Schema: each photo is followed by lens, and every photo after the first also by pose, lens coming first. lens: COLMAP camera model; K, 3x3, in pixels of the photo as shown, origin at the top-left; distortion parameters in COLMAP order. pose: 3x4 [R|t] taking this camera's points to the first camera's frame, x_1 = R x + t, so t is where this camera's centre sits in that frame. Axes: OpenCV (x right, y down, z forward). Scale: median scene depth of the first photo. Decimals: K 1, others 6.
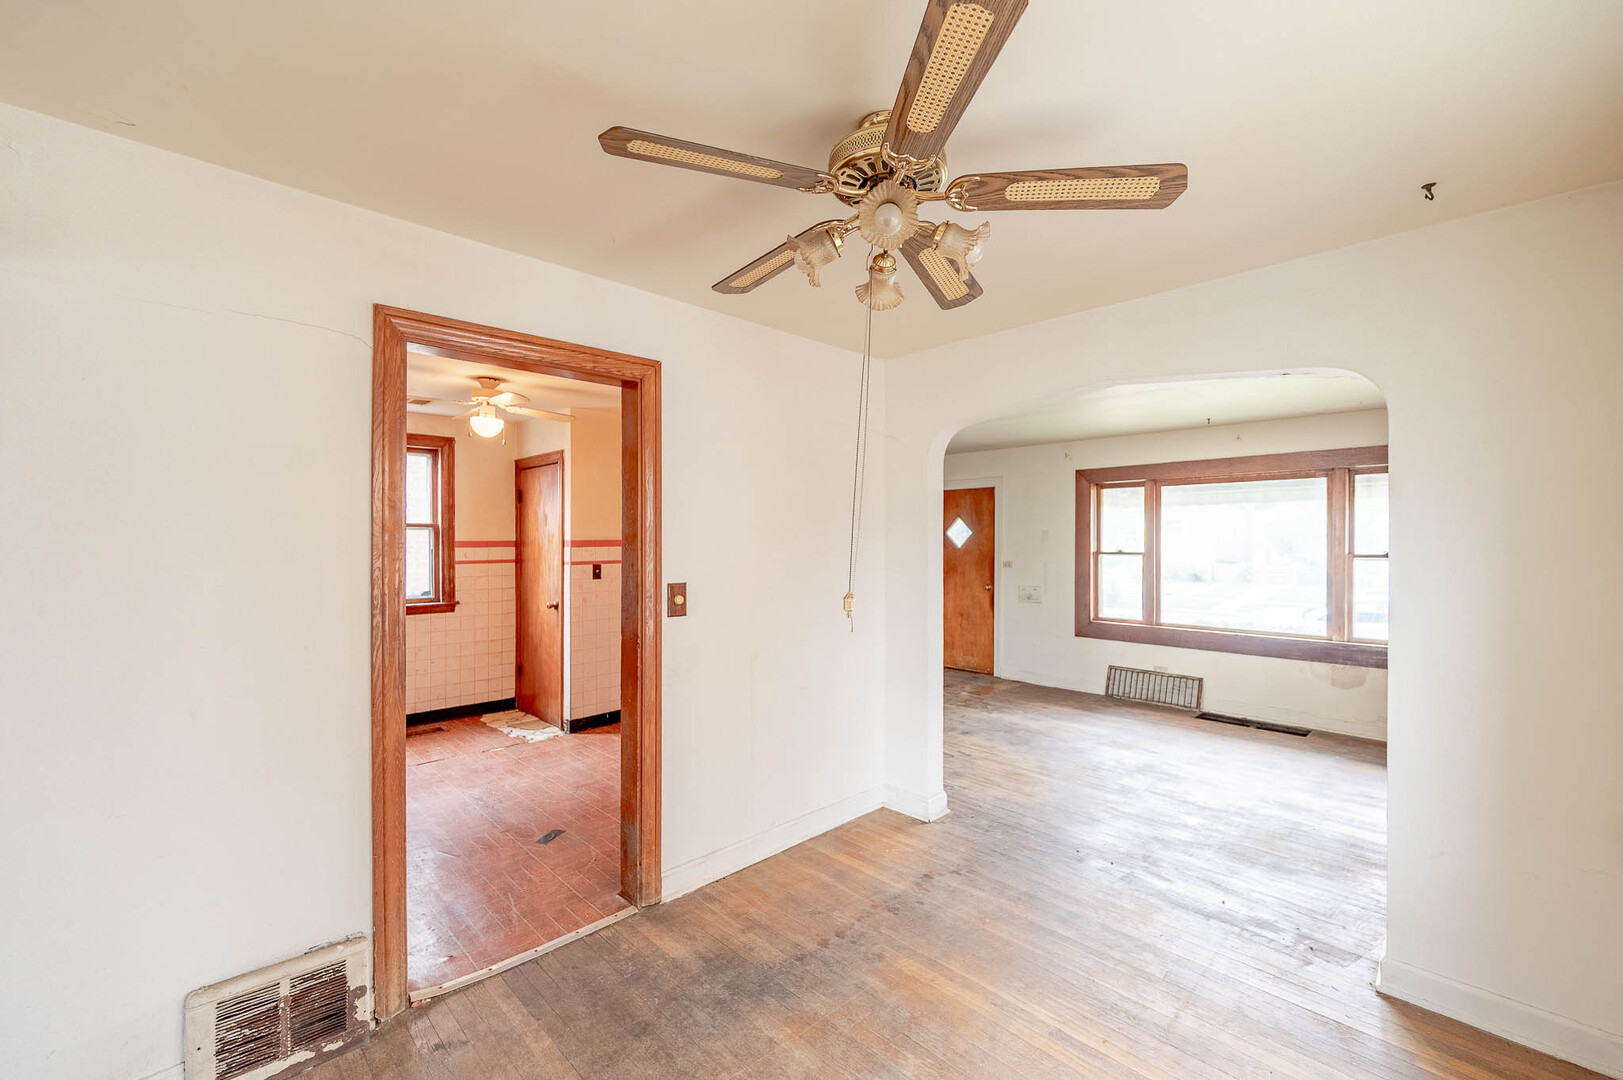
lens RADIAL K [[653.0, 0, 810.2], [0, 653.0, 539.6], [0, 0, 1]] dist [-0.001649, -0.000109]
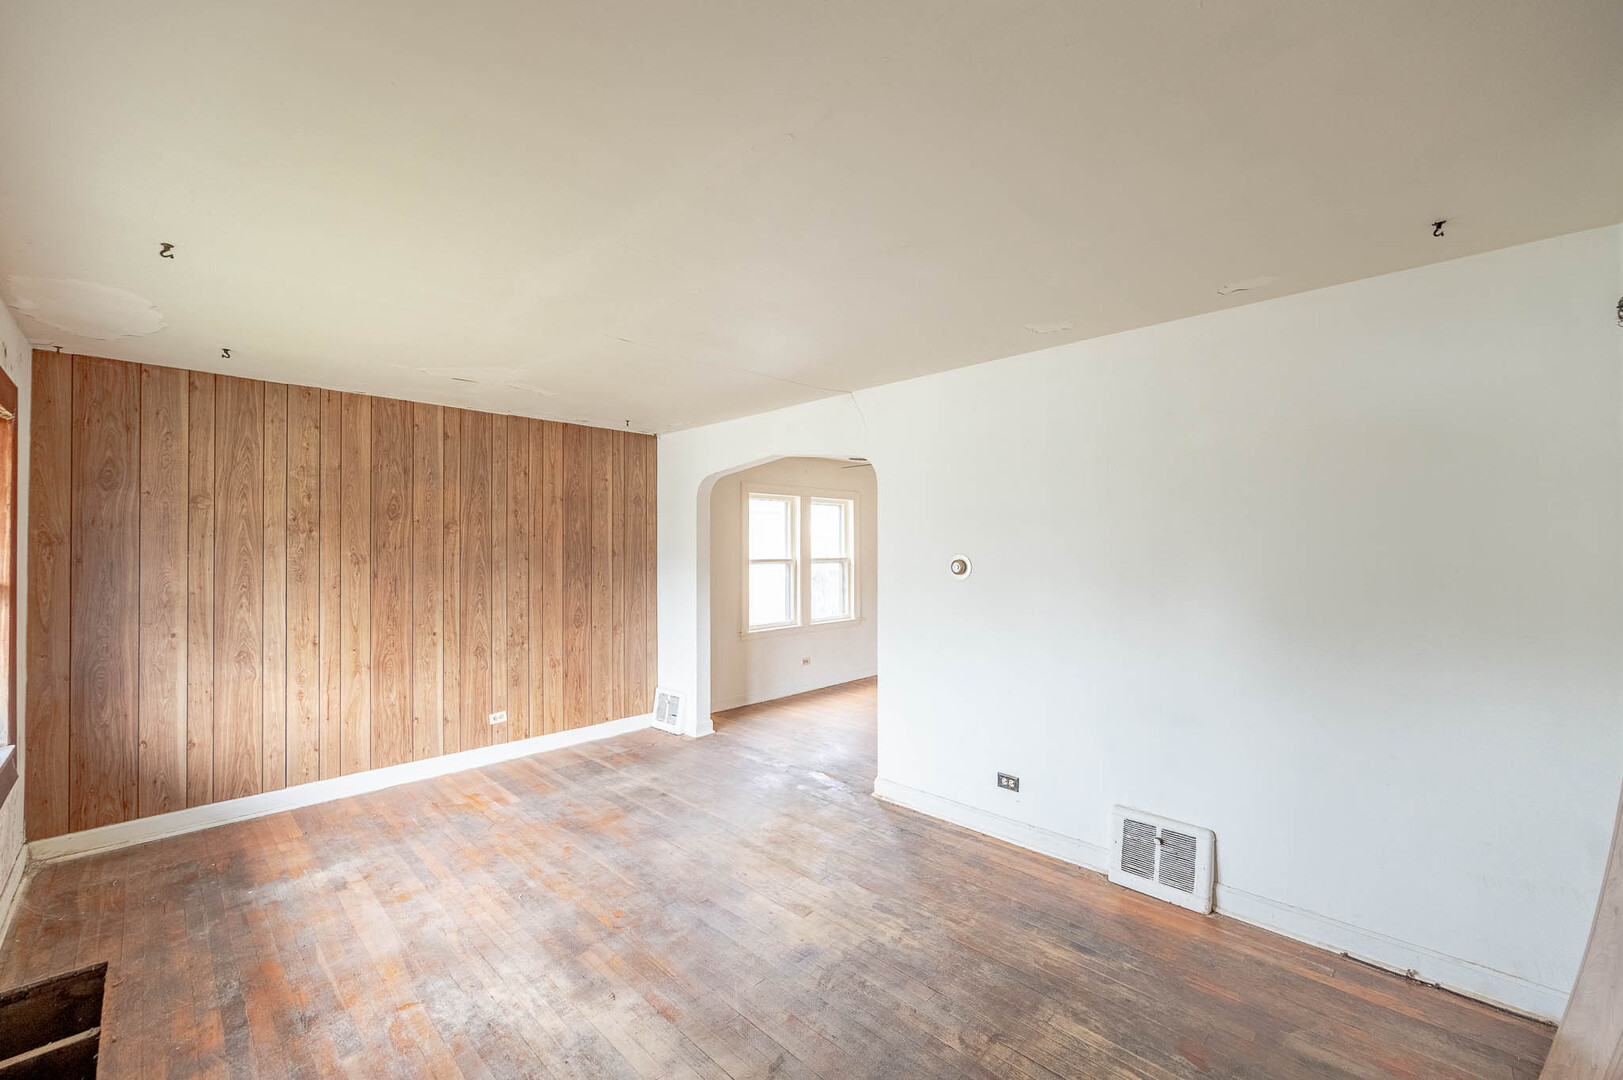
lens RADIAL K [[653.0, 0, 811.0], [0, 653.0, 539.1], [0, 0, 1]] dist [-0.001649, -0.000109]
pose [[-0.999463, 0.005012, -0.032379, 0.202968], [0.005156, 0.999977, -0.004362, -0.004841], [0.032356, -0.004526, -0.999466, 1.211133]]
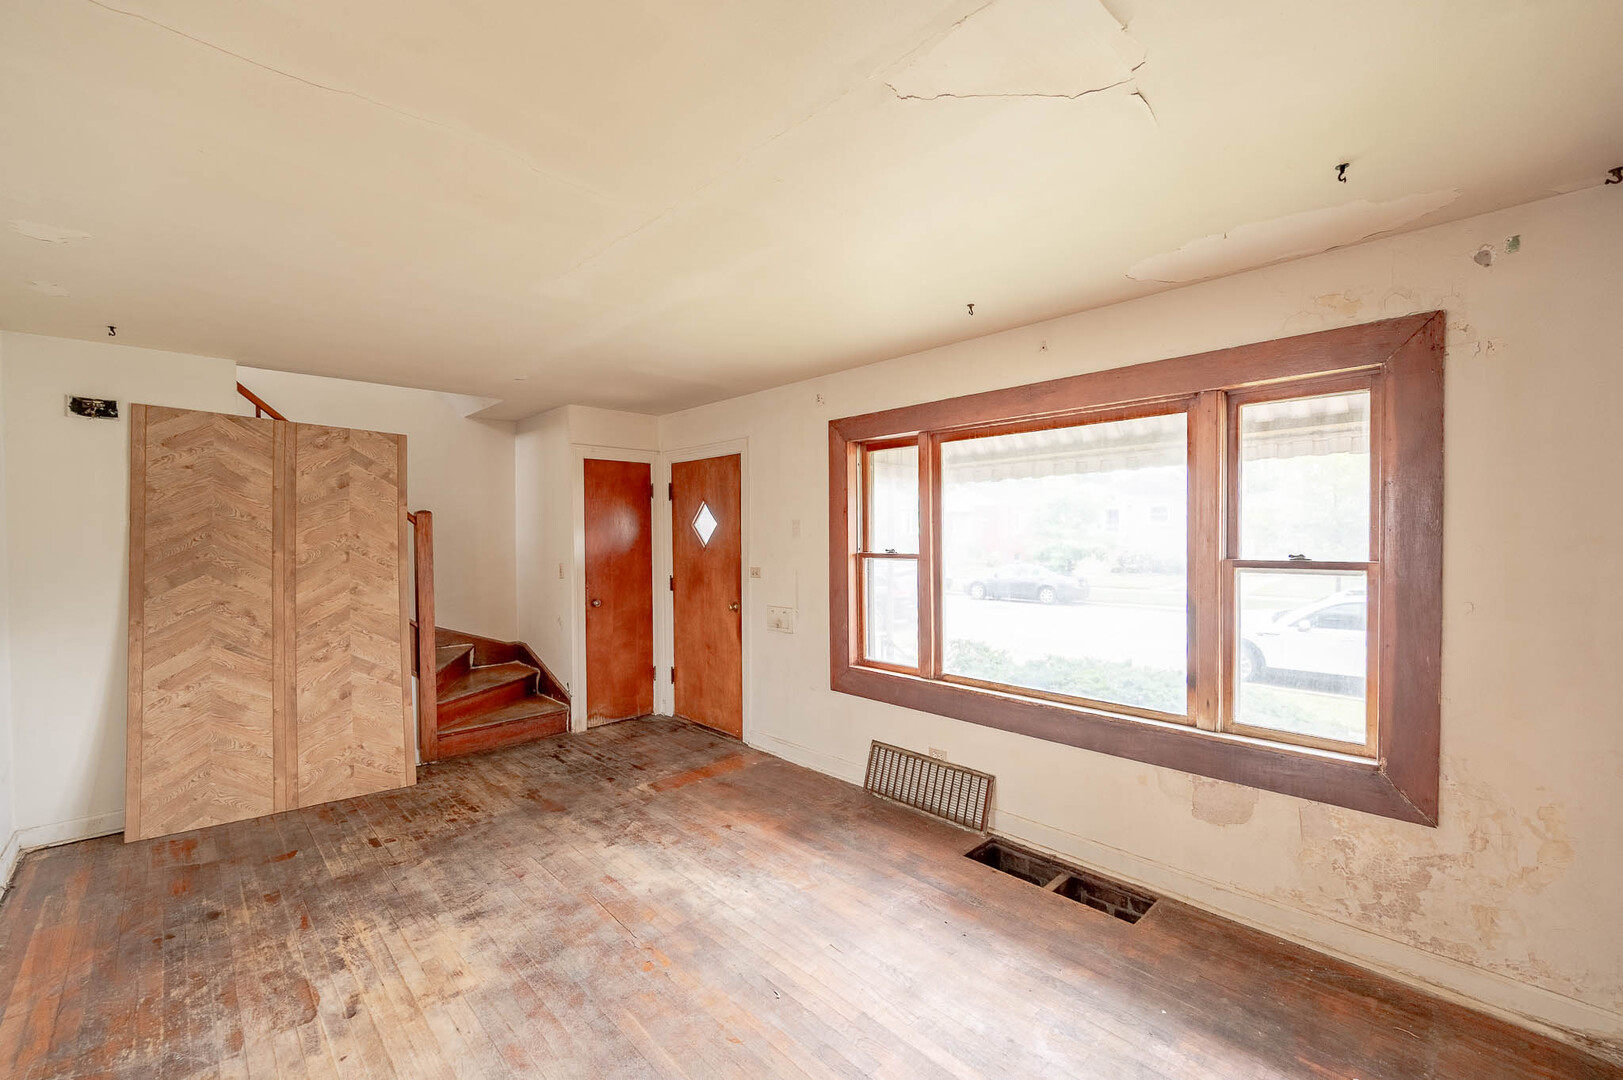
lens RADIAL K [[653.0, 0, 812.6], [0, 653.0, 539.0], [0, 0, 1]] dist [-0.001649, -0.000109]
pose [[0.999970, -0.006695, 0.003877, 0.411980], [0.006659, 0.999936, 0.009158, -0.000617], [-0.003938, -0.009132, 0.999951, 0.403855]]
